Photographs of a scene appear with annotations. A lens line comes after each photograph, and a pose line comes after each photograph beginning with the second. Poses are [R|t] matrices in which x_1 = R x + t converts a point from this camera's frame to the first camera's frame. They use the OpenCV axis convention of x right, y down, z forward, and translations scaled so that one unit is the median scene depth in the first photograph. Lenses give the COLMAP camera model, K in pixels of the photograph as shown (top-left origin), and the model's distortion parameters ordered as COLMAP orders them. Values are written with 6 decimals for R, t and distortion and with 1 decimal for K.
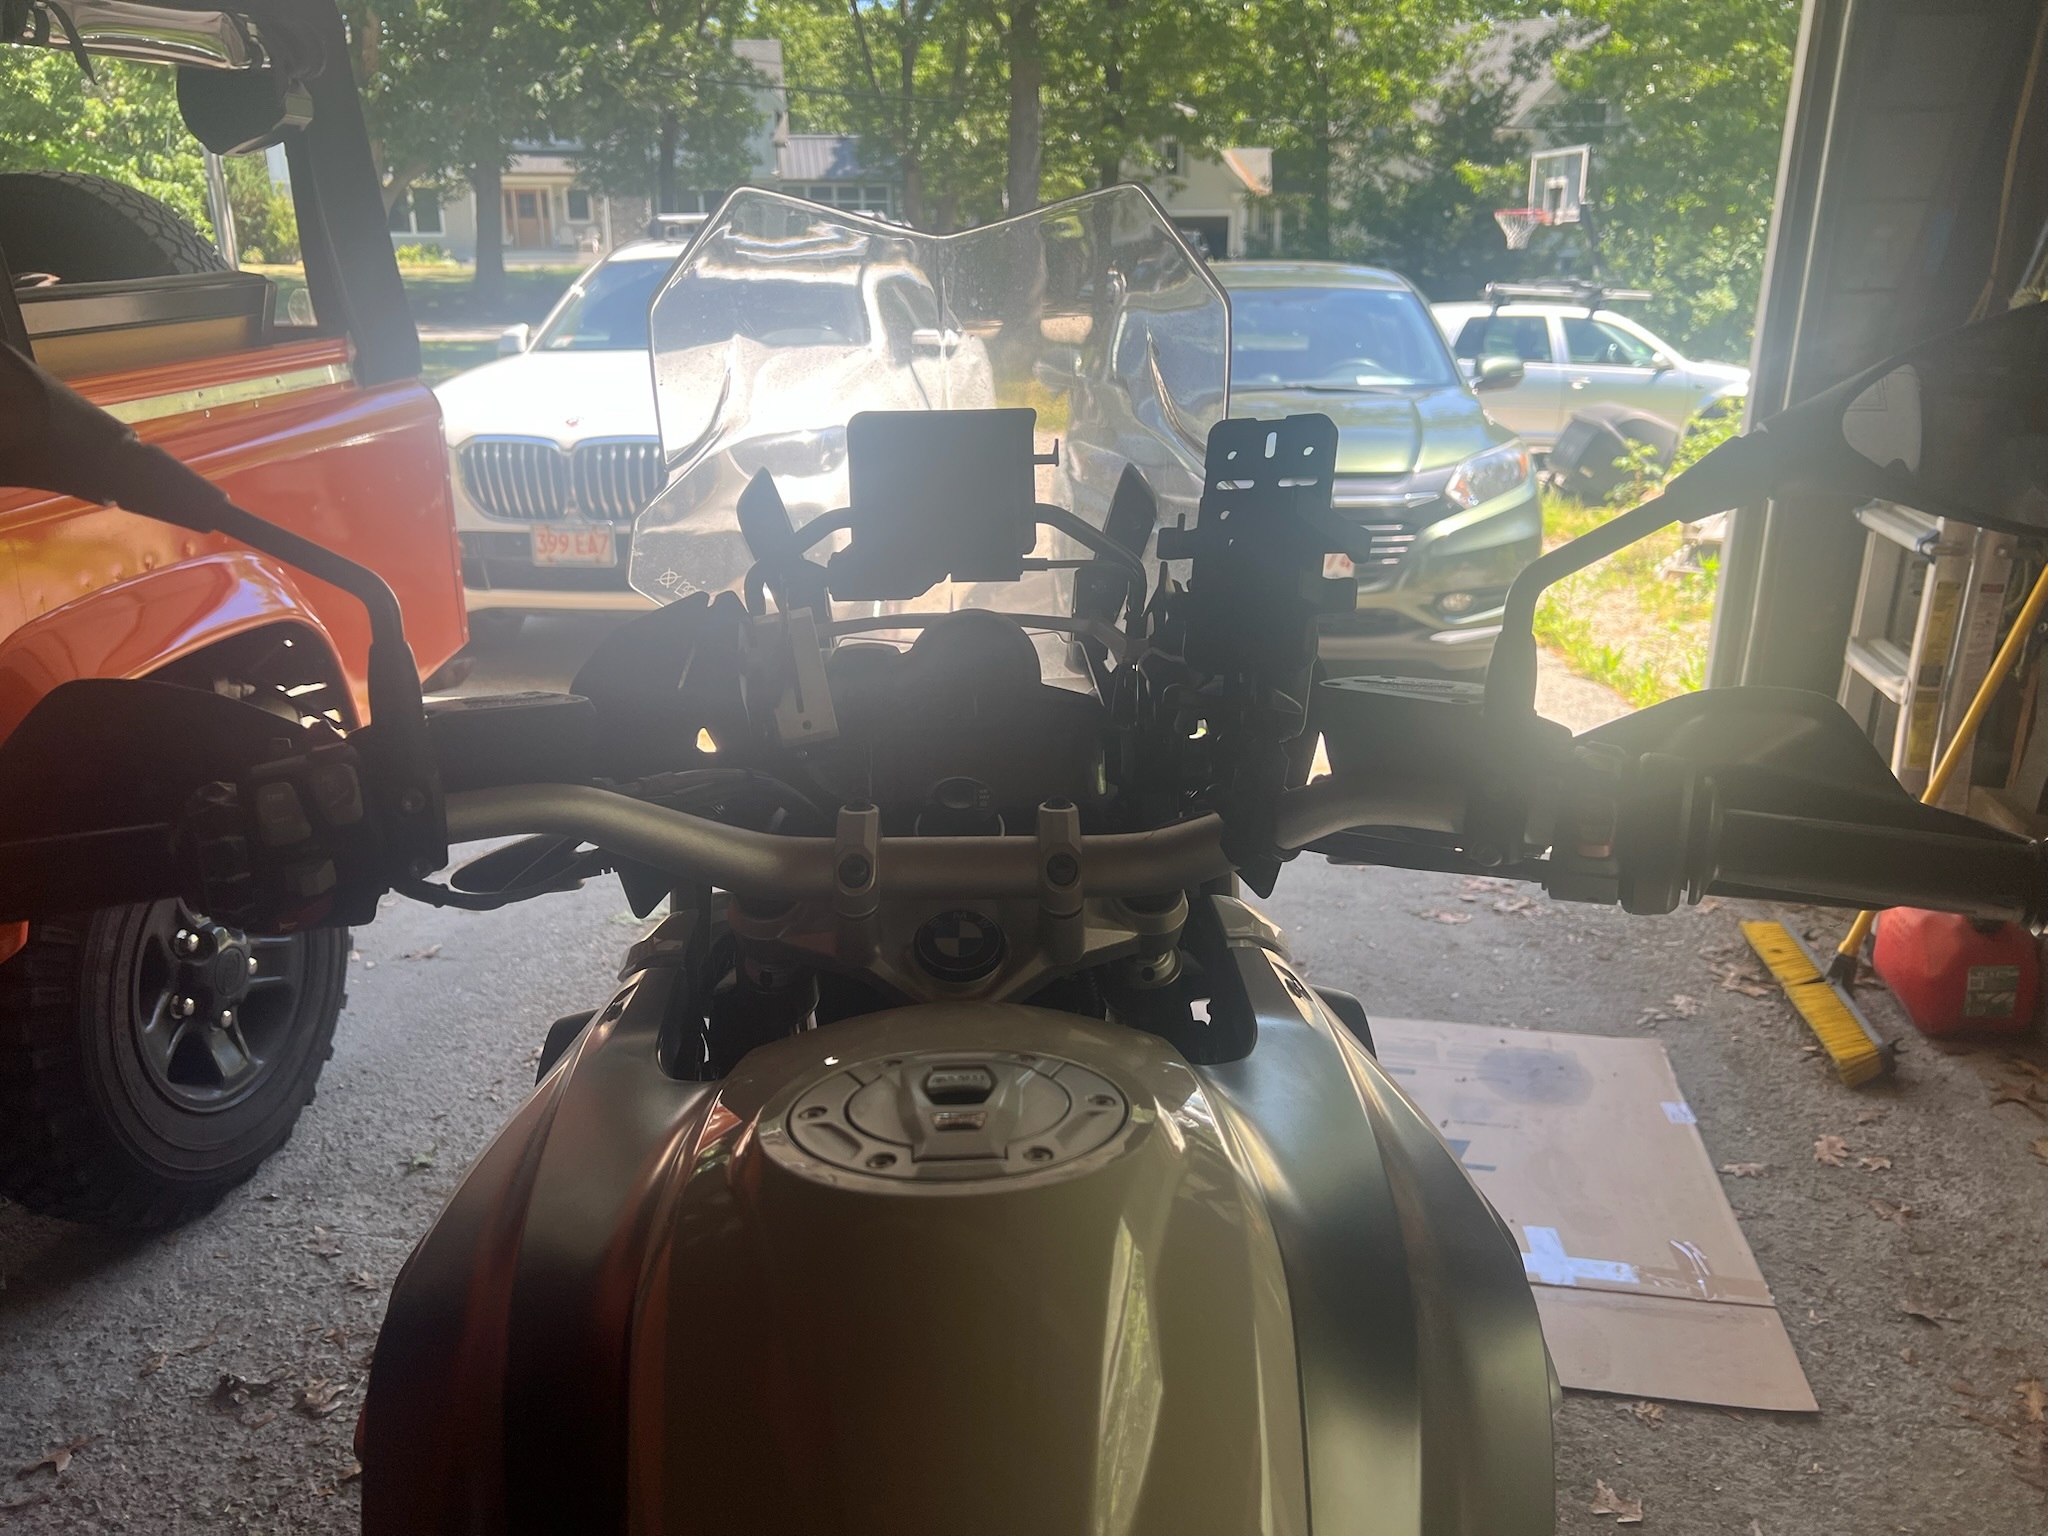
lens RADIAL K [[1556.6, 0, 1011.0], [0, 1556.6, 780.0], [0, 0, 1]] dist [0.029848, -0.045410]
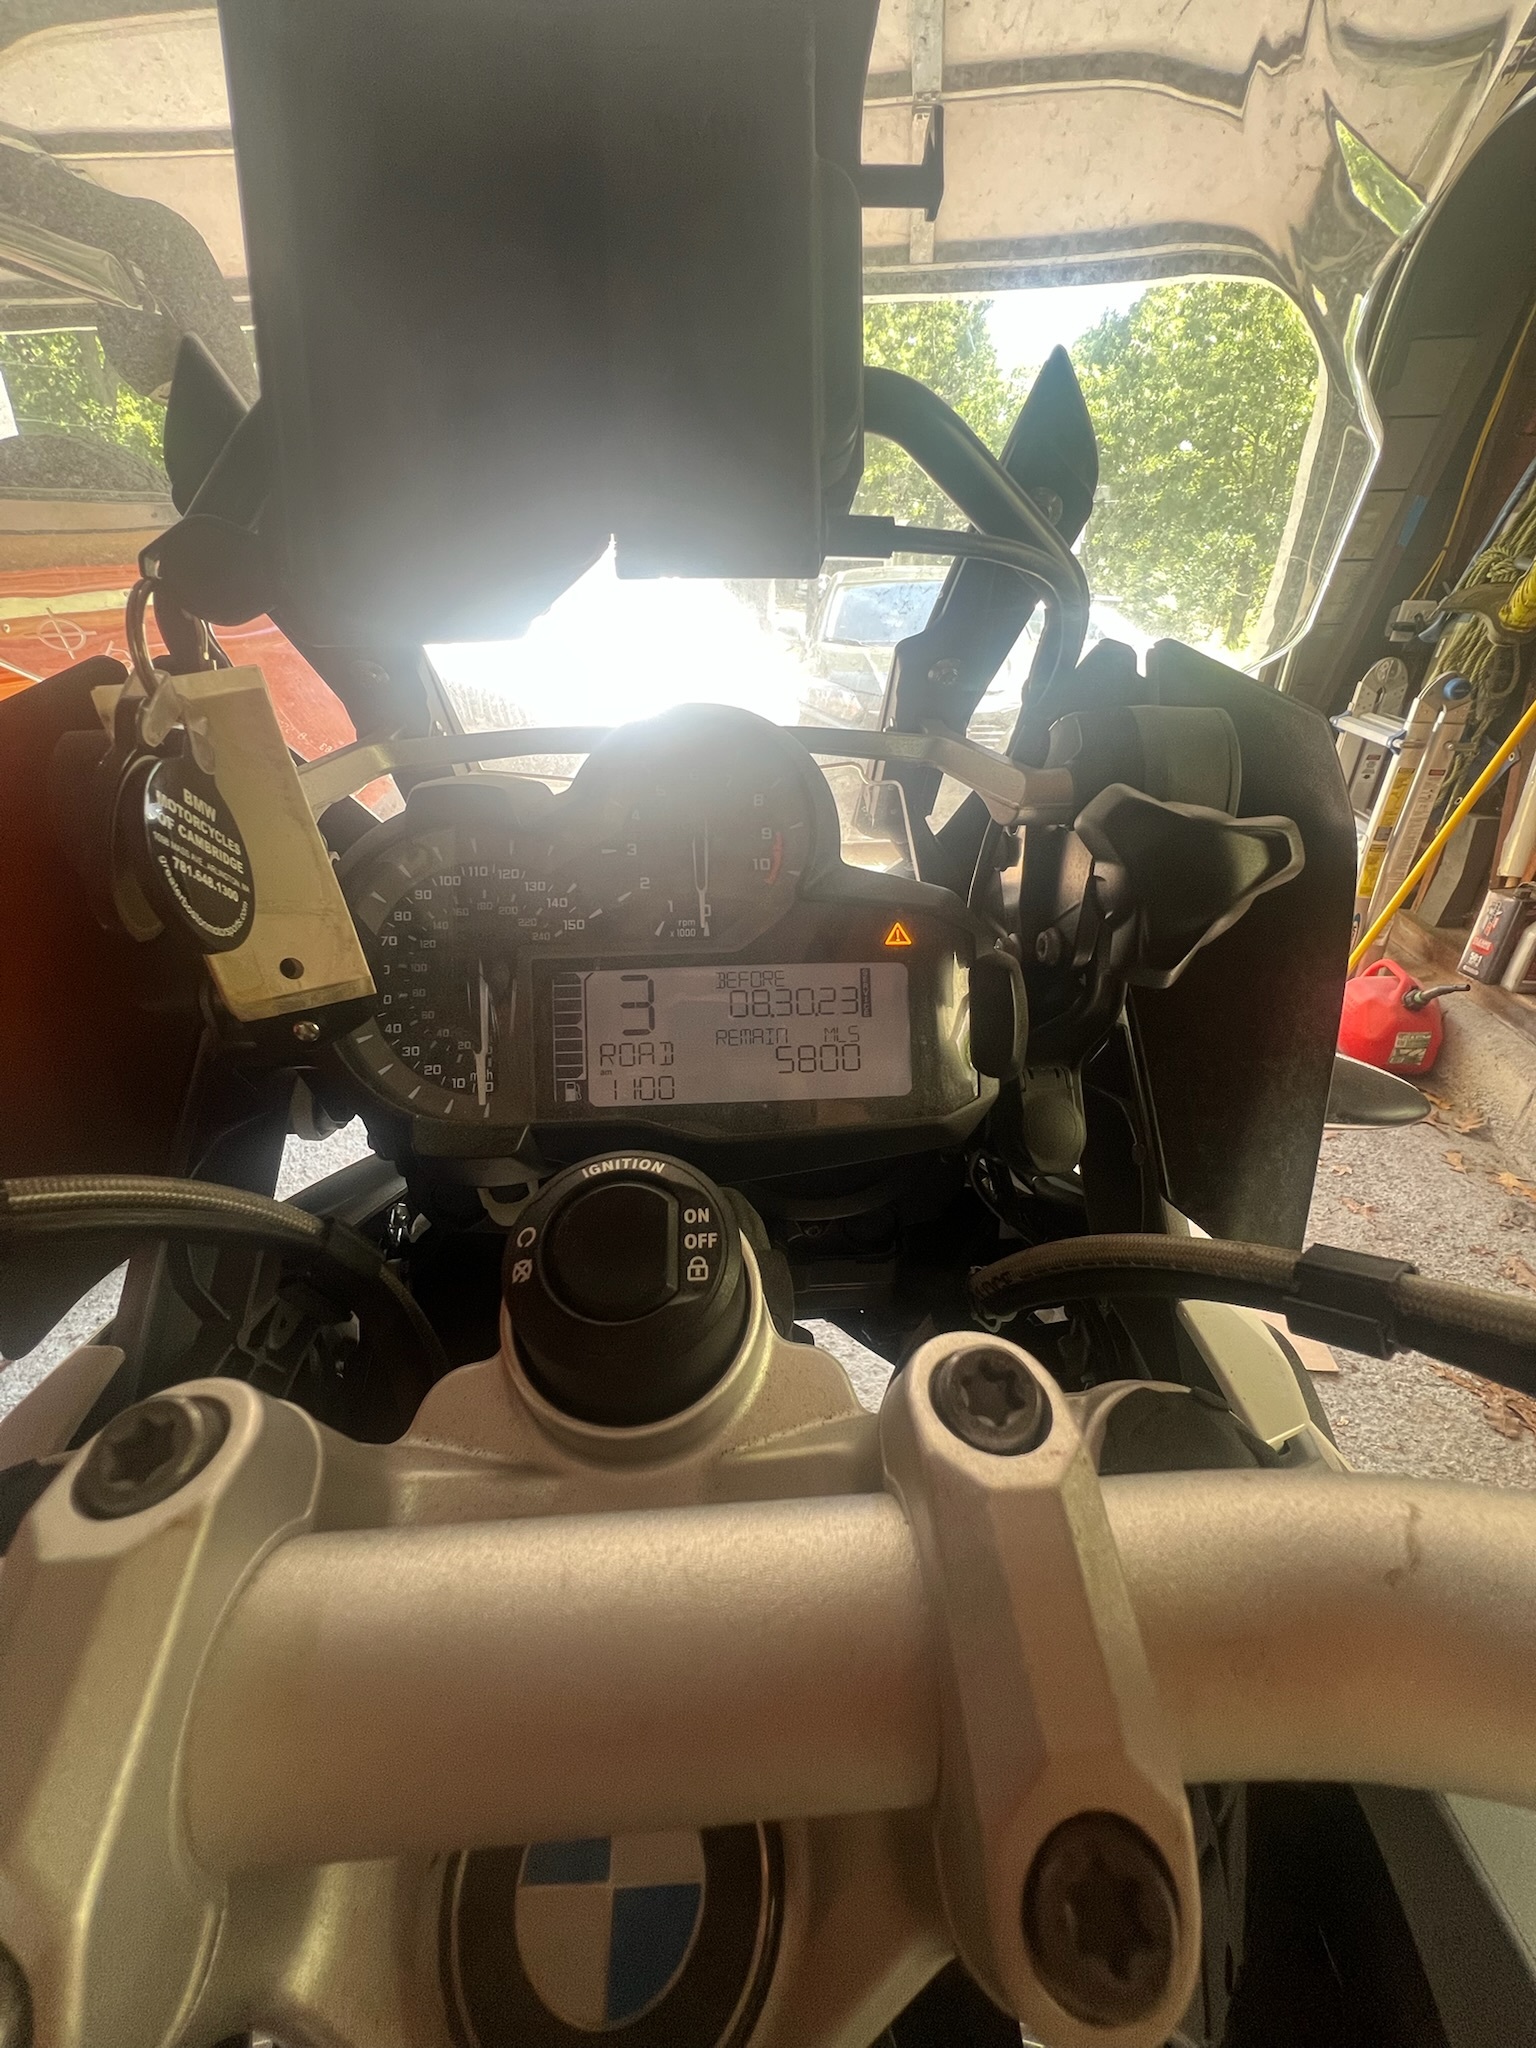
lens RADIAL K [[807.3, 0, 772.2], [0, 807.3, 1018.3], [0, 0, 1]] dist [0.002798, -0.000450]
pose [[0.999849, 0.002655, 0.017173, -0.002538], [-0.005439, 0.986413, 0.164193, -0.018465], [-0.016504, -0.164262, 0.986279, 0.248721]]
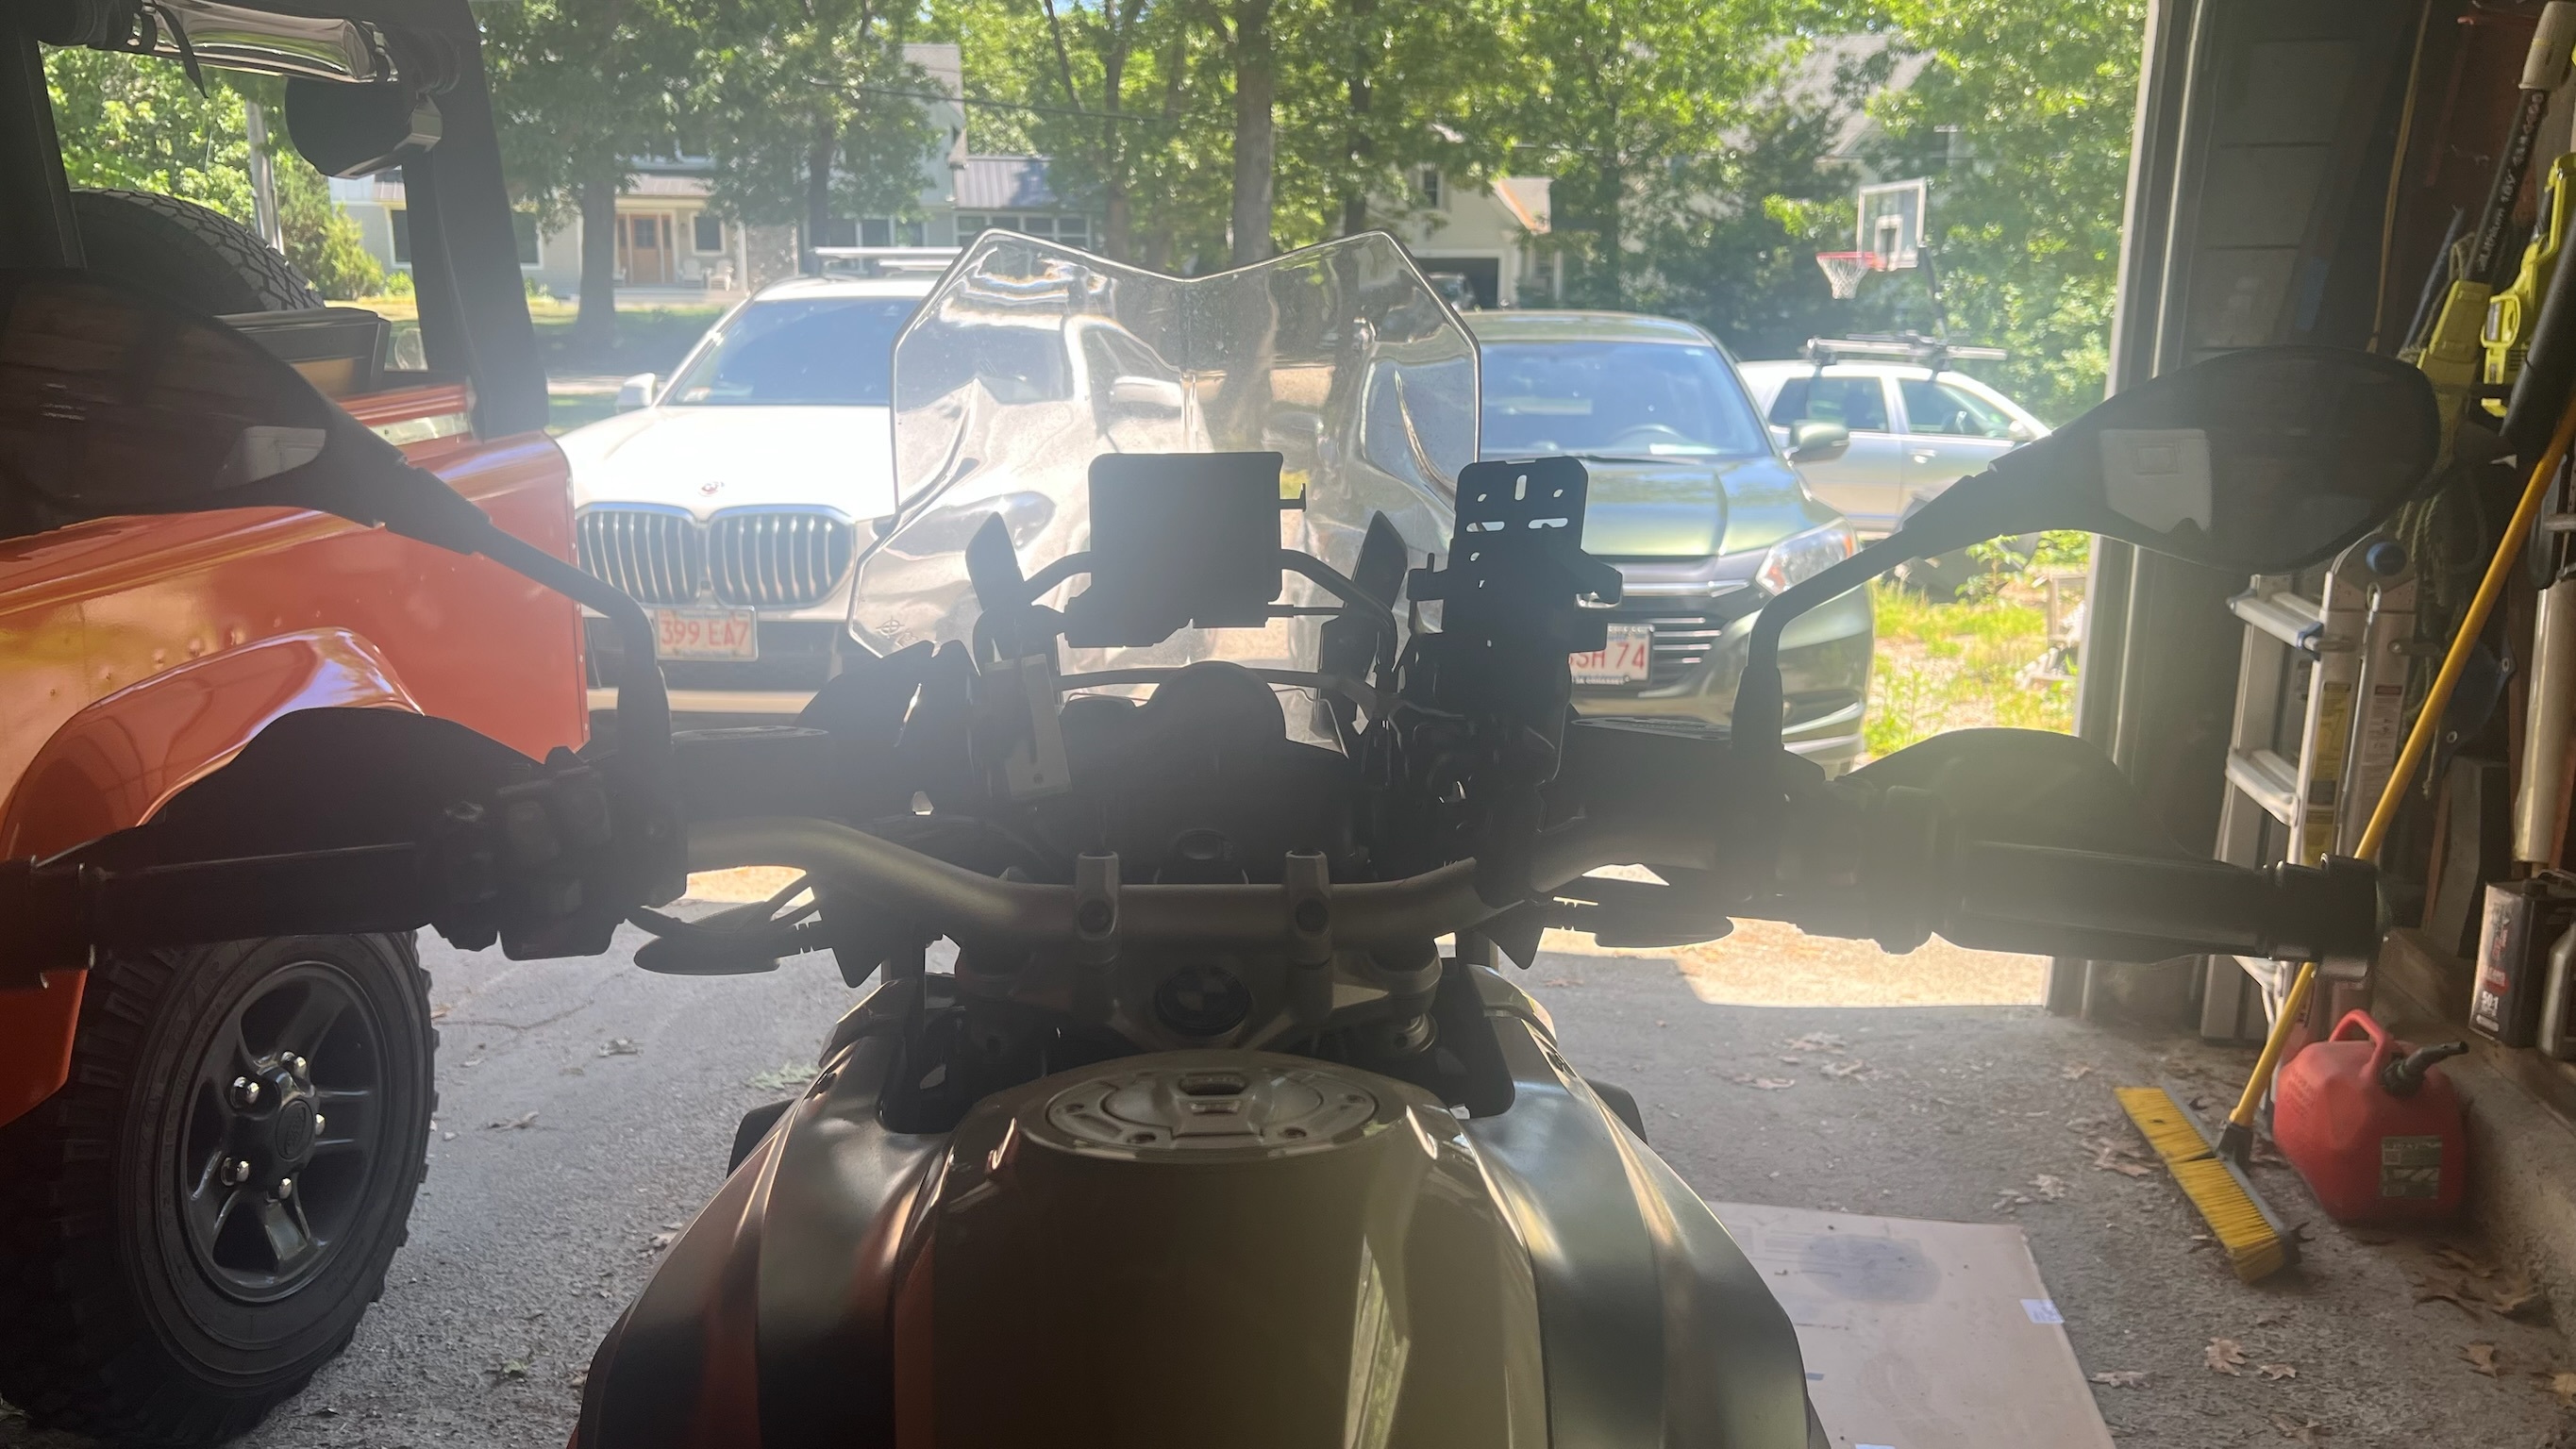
lens RADIAL K [[1958.6, 0, 1272.4], [0, 1958.6, 737.6], [0, 0, 1]] dist [0.028074, -0.040149]
pose [[0.999770, 0.006650, 0.020392, -0.004240], [-0.004487, 0.994529, -0.104360, 0.019785], [-0.020974, 0.104245, 0.994330, -0.058010]]
